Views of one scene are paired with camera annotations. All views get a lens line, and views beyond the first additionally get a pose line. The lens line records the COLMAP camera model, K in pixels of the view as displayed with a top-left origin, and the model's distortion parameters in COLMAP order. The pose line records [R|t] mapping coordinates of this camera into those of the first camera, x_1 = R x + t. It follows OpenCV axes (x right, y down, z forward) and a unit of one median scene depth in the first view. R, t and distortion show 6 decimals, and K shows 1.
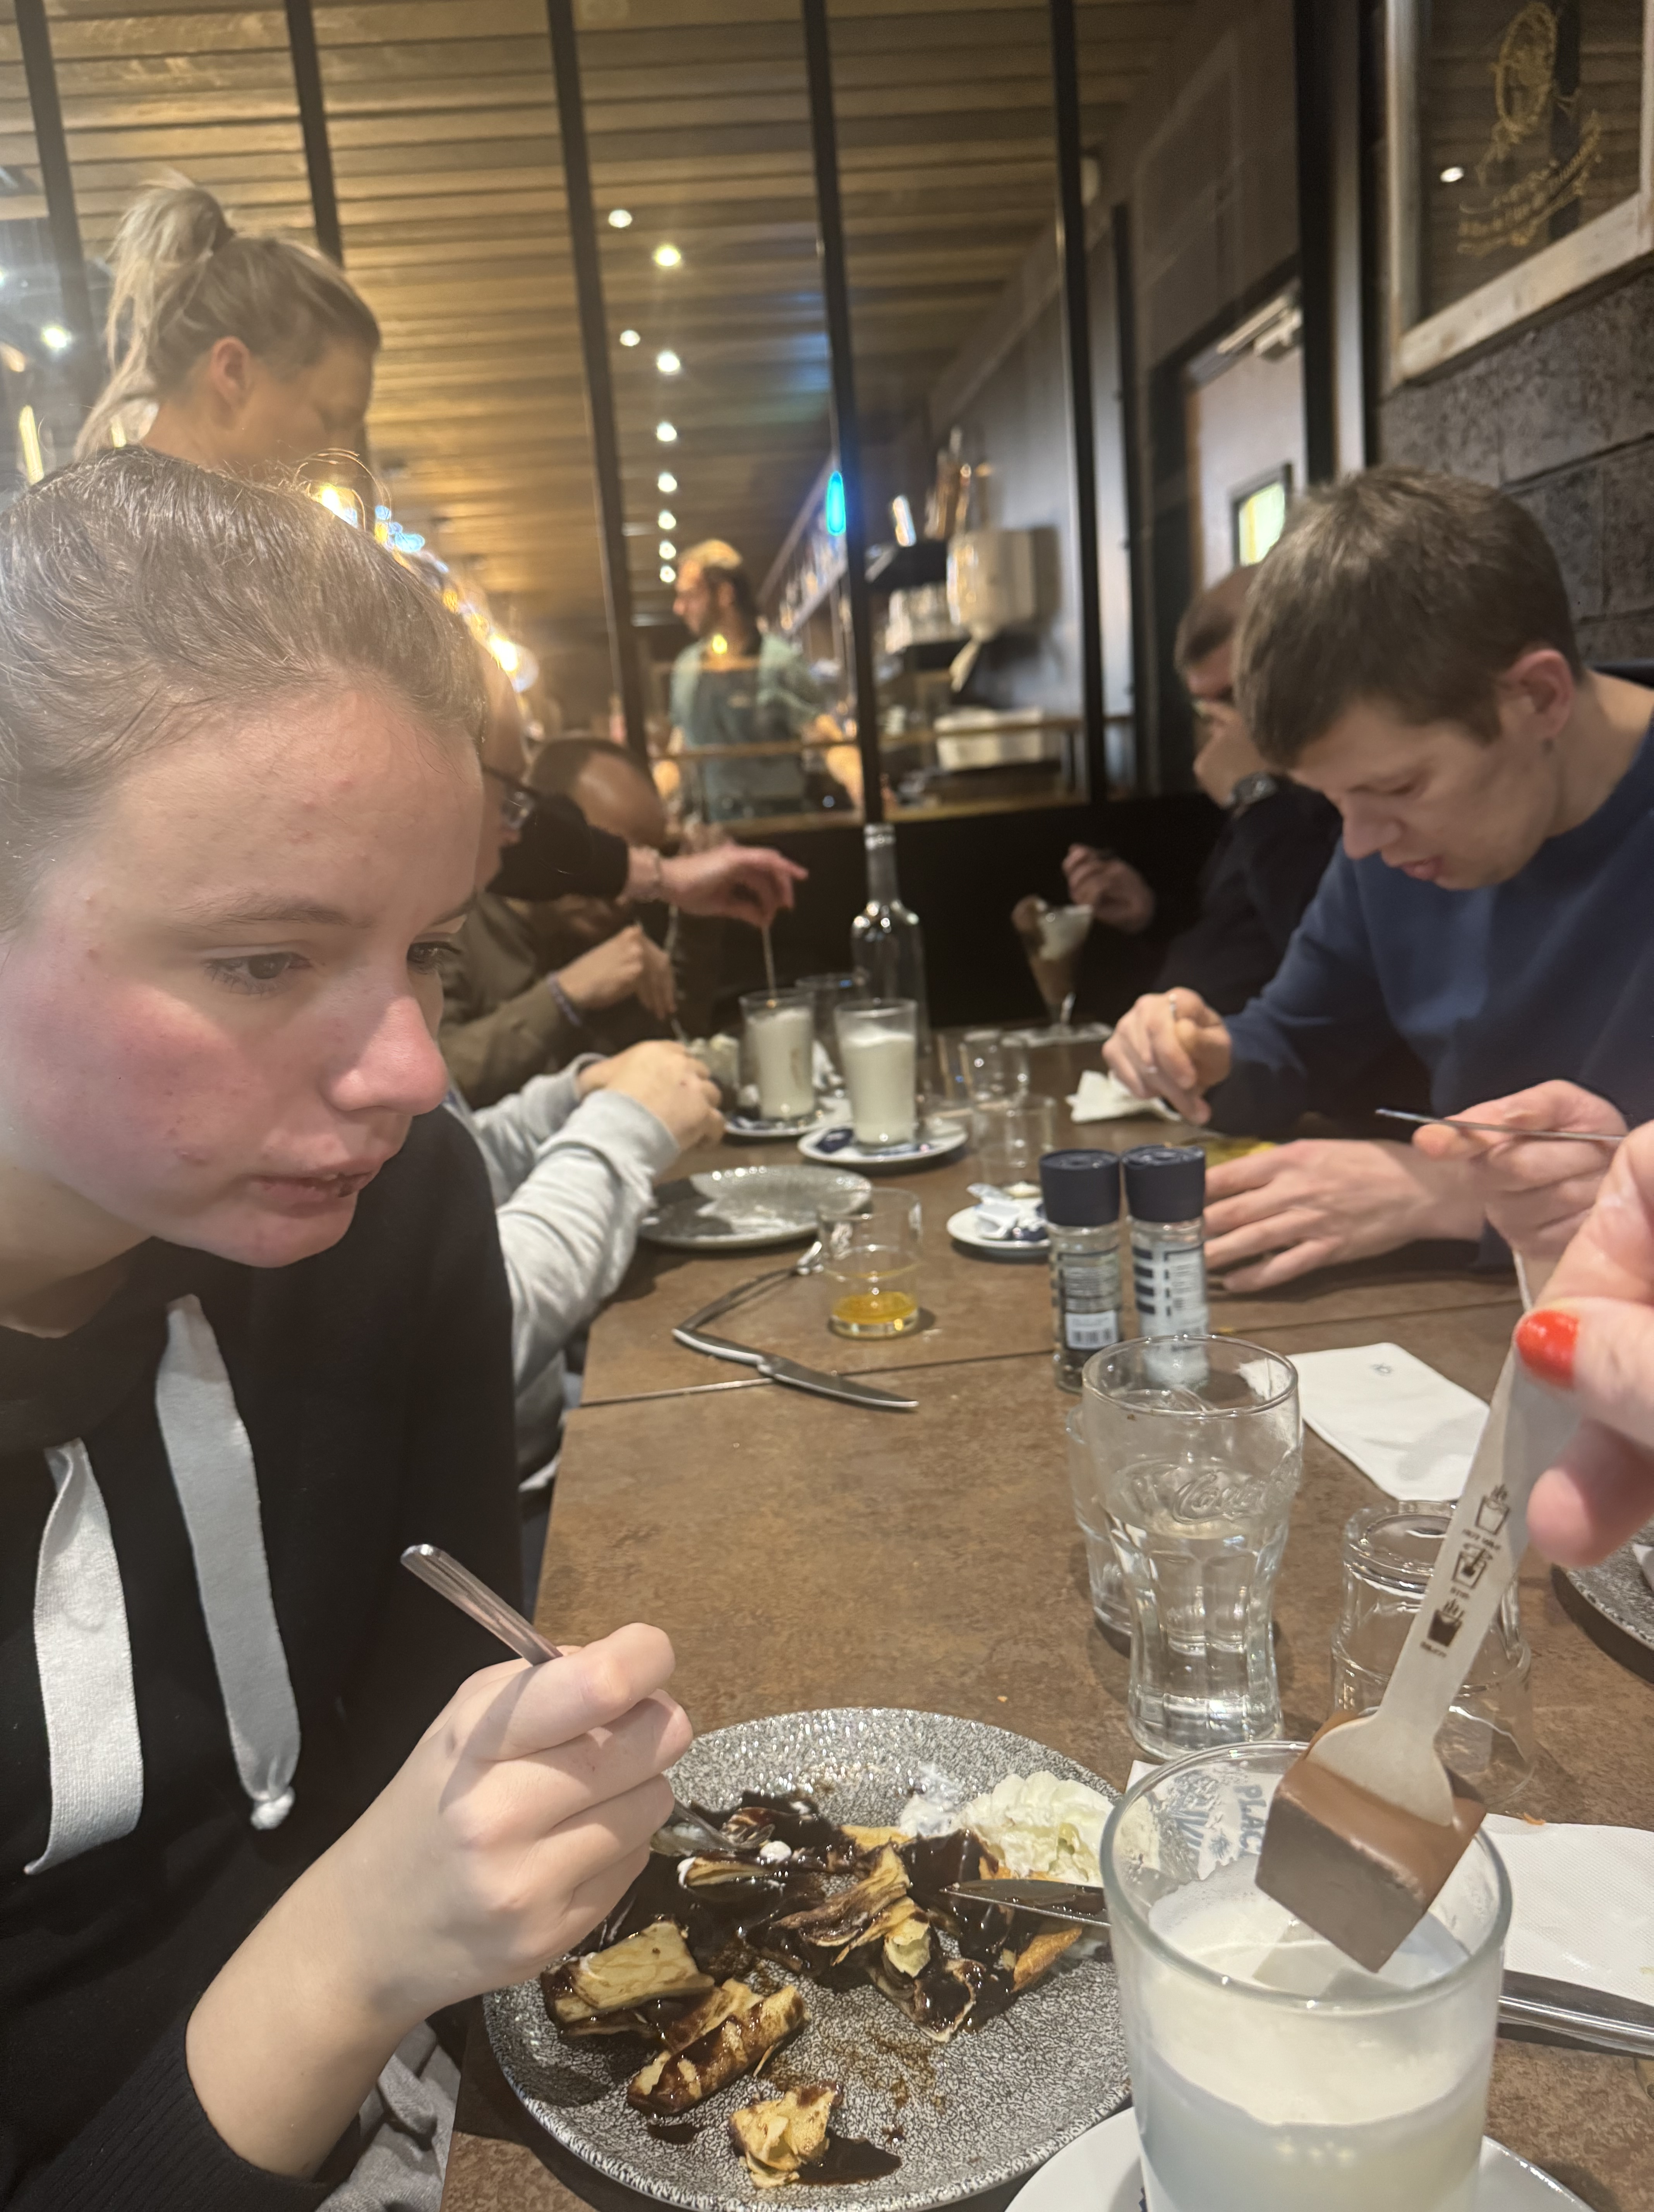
lens RADIAL K [[1583.3, 0, 801.0], [0, 1583.3, 1101.5], [0, 0, 1]] dist [0.040440, -0.064575]
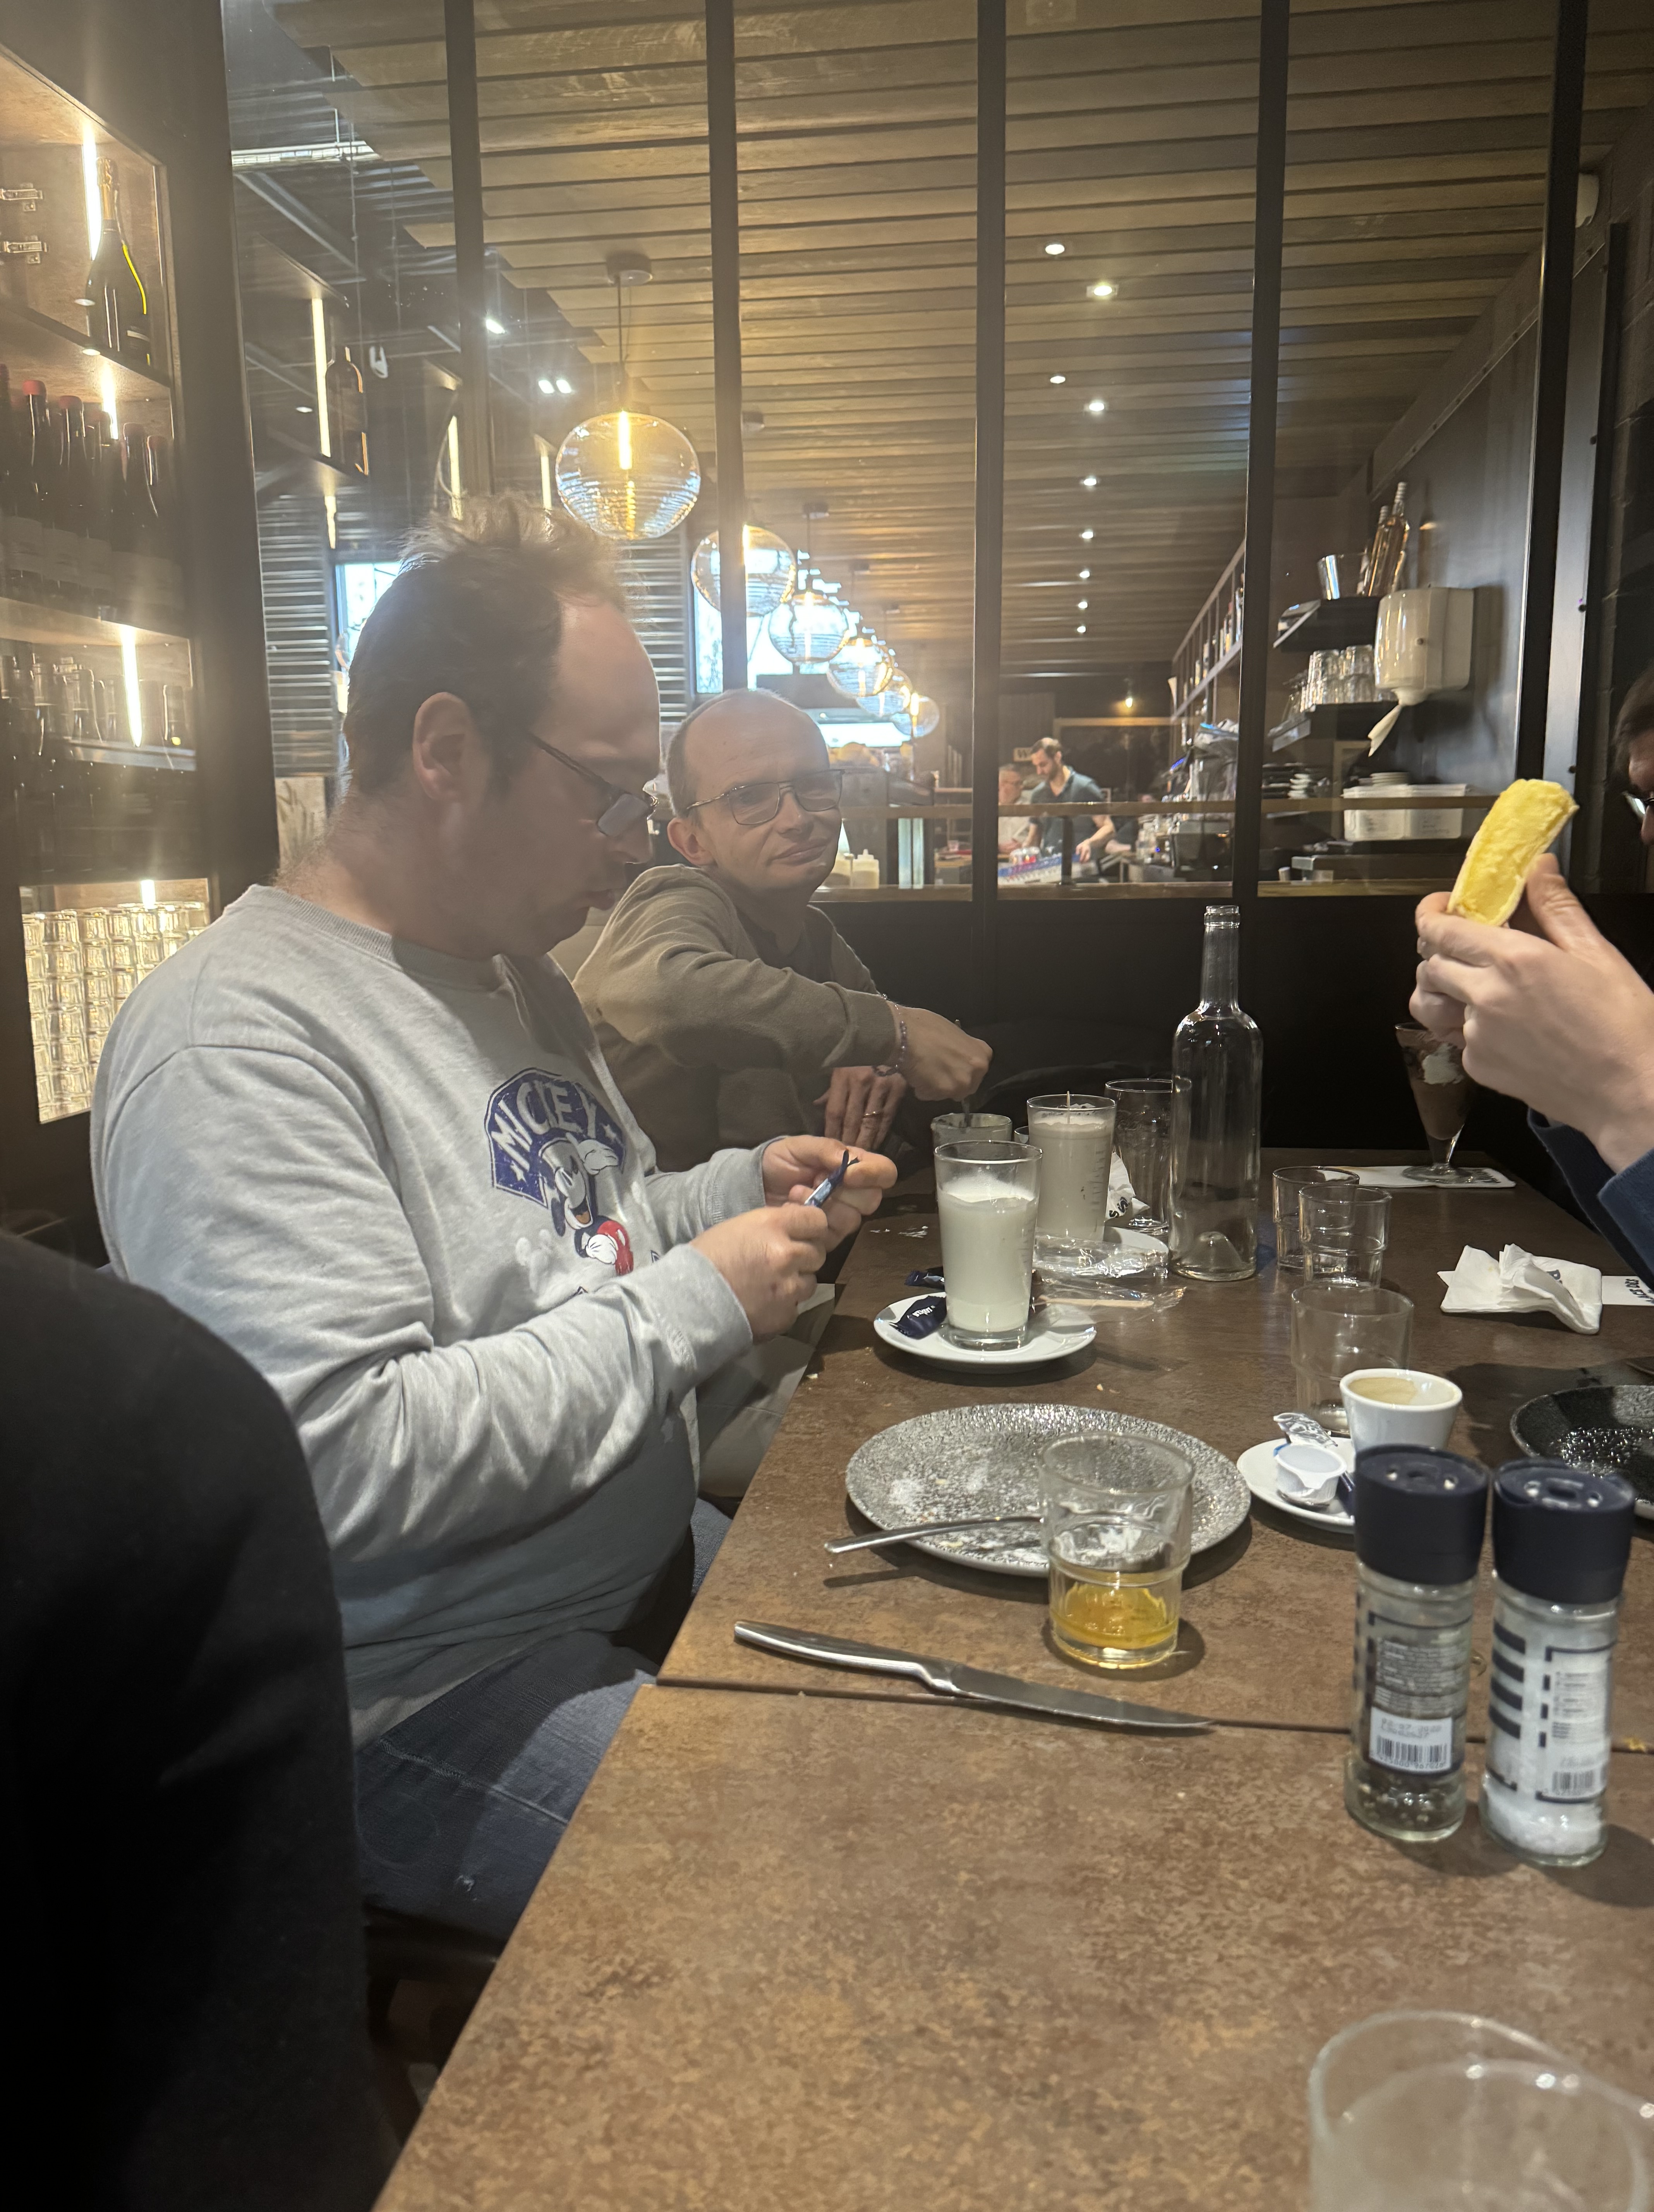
lens RADIAL K [[1552.4, 0, 823.4], [0, 1552.4, 1102.7], [0, 0, 1]] dist [0.050991, -0.084450]
pose [[0.969231, 0.112593, -0.218892, 0.026709], [-0.118189, 0.992911, -0.012598, -0.030877], [0.215922, 0.038081, 0.975668, 0.137940]]
